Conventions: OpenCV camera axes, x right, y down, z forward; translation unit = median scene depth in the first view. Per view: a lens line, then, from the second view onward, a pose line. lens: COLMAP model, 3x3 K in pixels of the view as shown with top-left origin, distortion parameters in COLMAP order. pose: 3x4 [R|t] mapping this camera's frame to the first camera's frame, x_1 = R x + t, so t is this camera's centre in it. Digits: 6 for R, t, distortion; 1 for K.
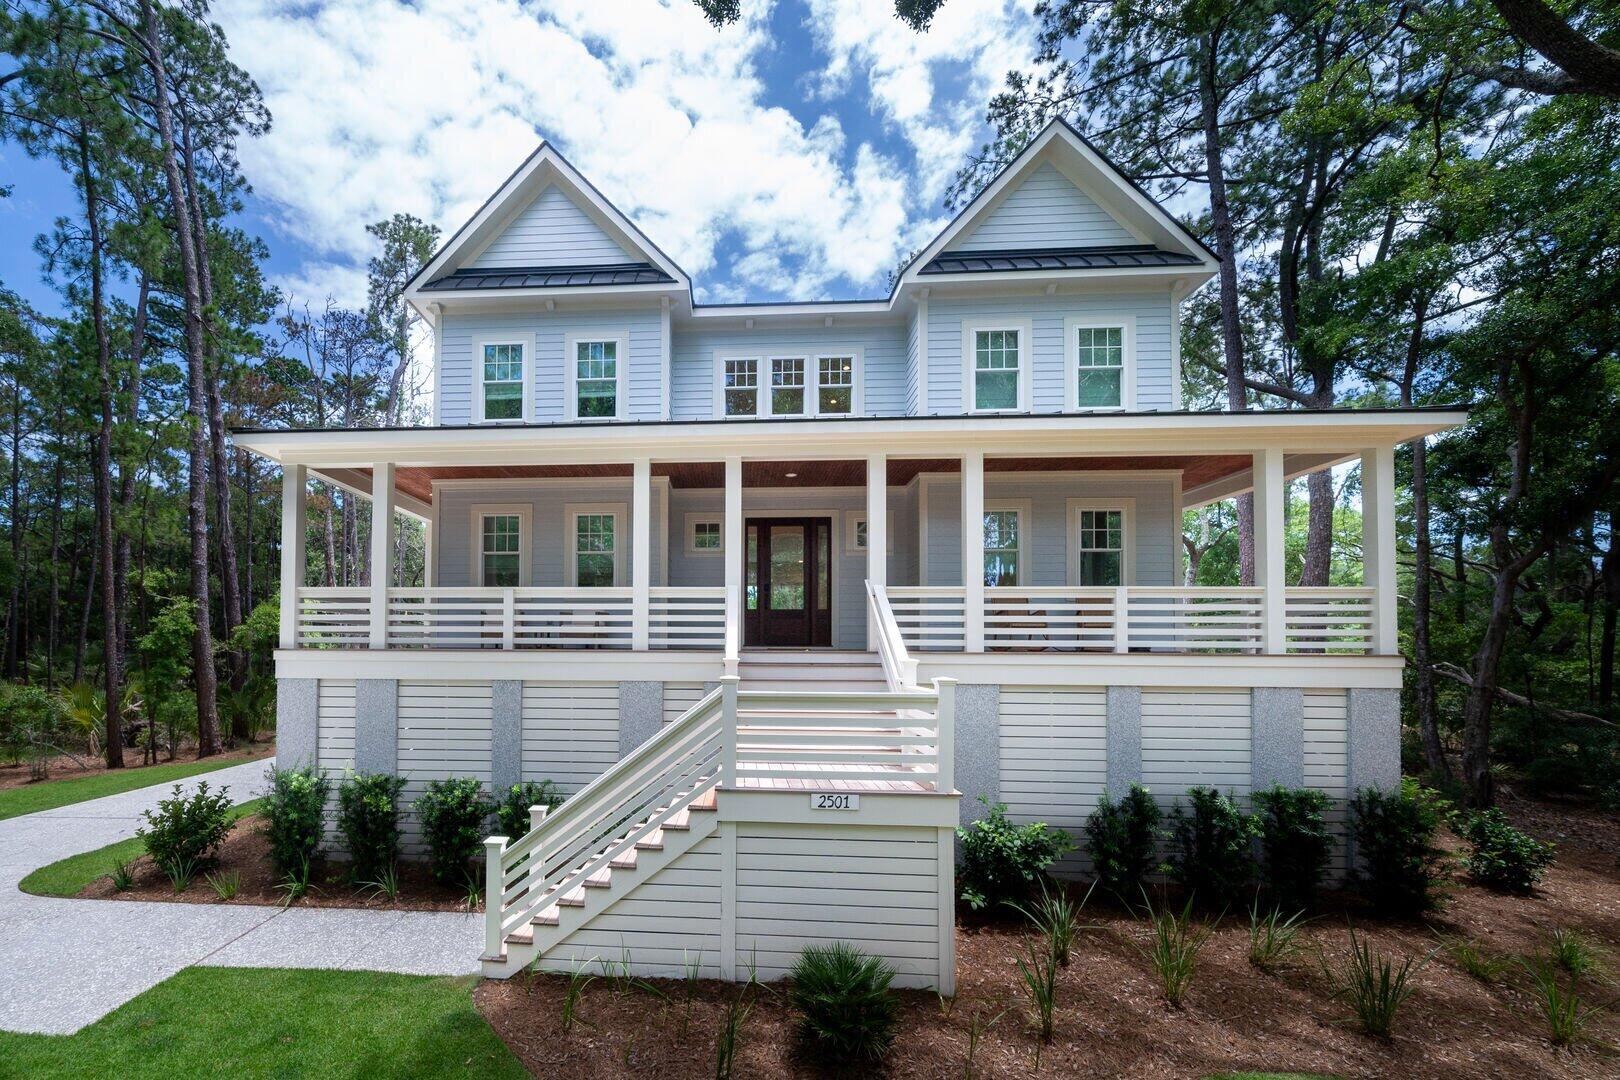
lens RADIAL K [[599.1, 0, 800.5], [0, 599.1, 616.0], [0, 0, 1]] dist [0.000598, 0.000046]
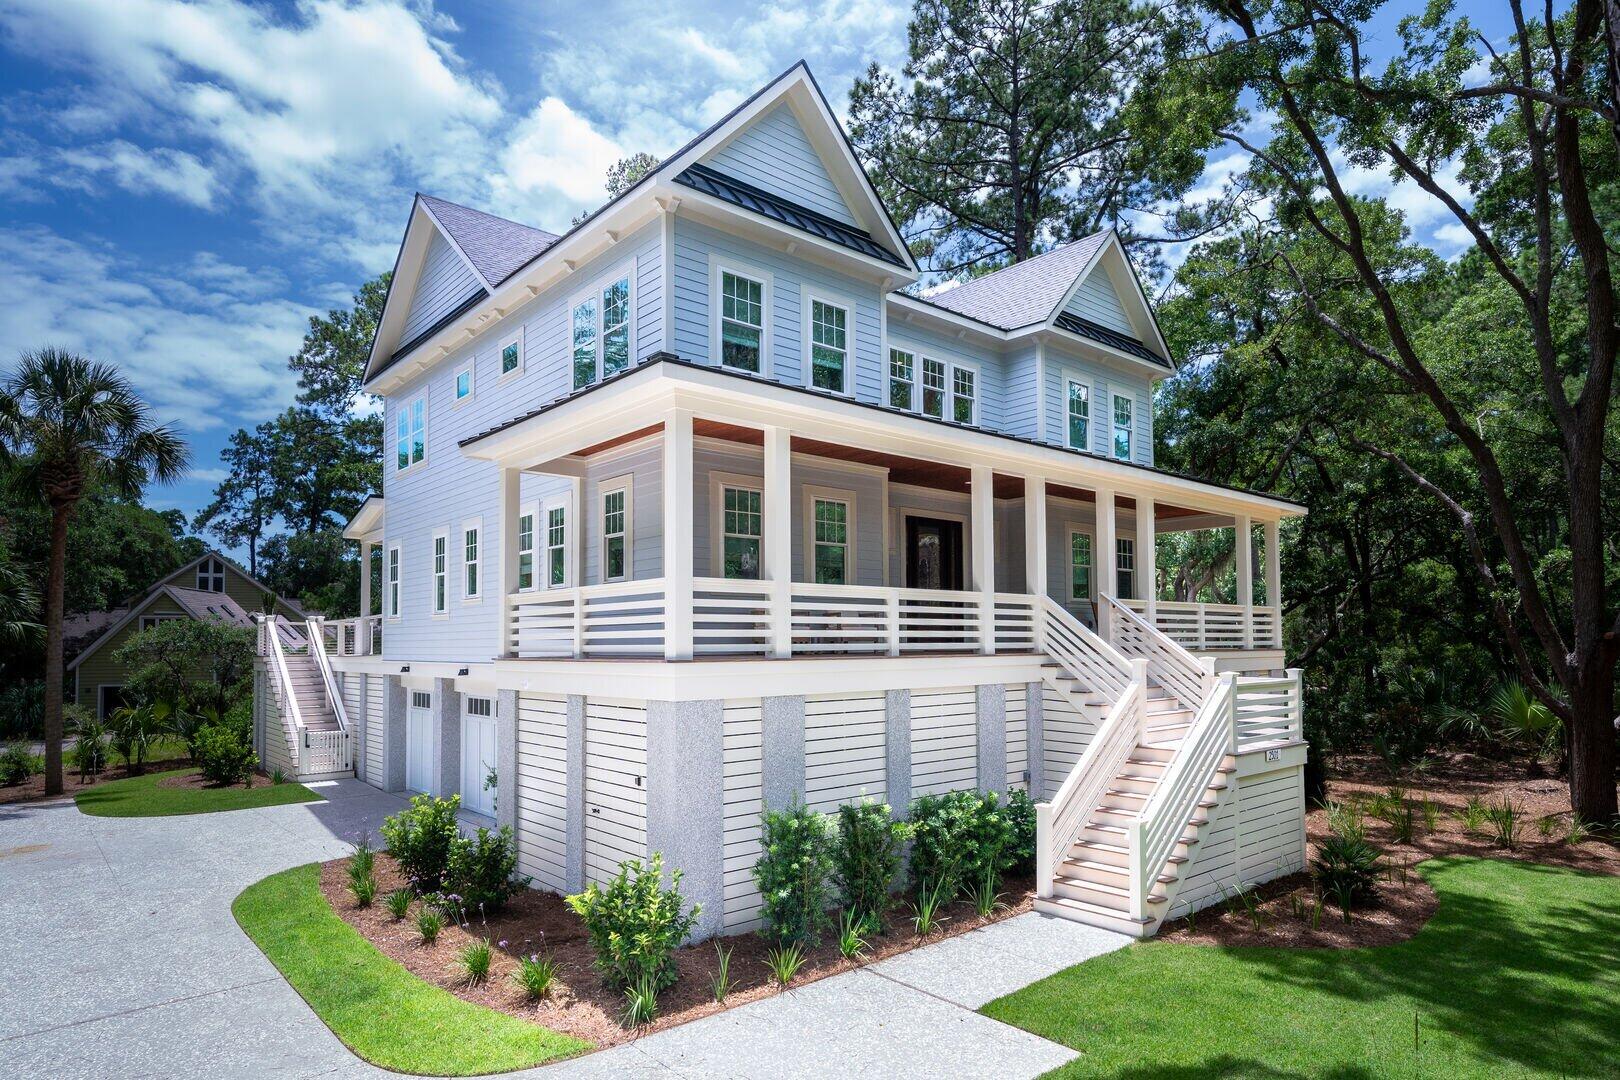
lens RADIAL K [[913.5, 0, 806.2], [0, 913.5, 552.7], [0, 0, 1]] dist [0.070029, 0.000288]
pose [[0.710257, 0.060007, 0.701380, -1.224933], [-0.016481, 0.997504, -0.068653, -0.002058], [-0.703749, 0.037202, 0.709474, 0.077250]]
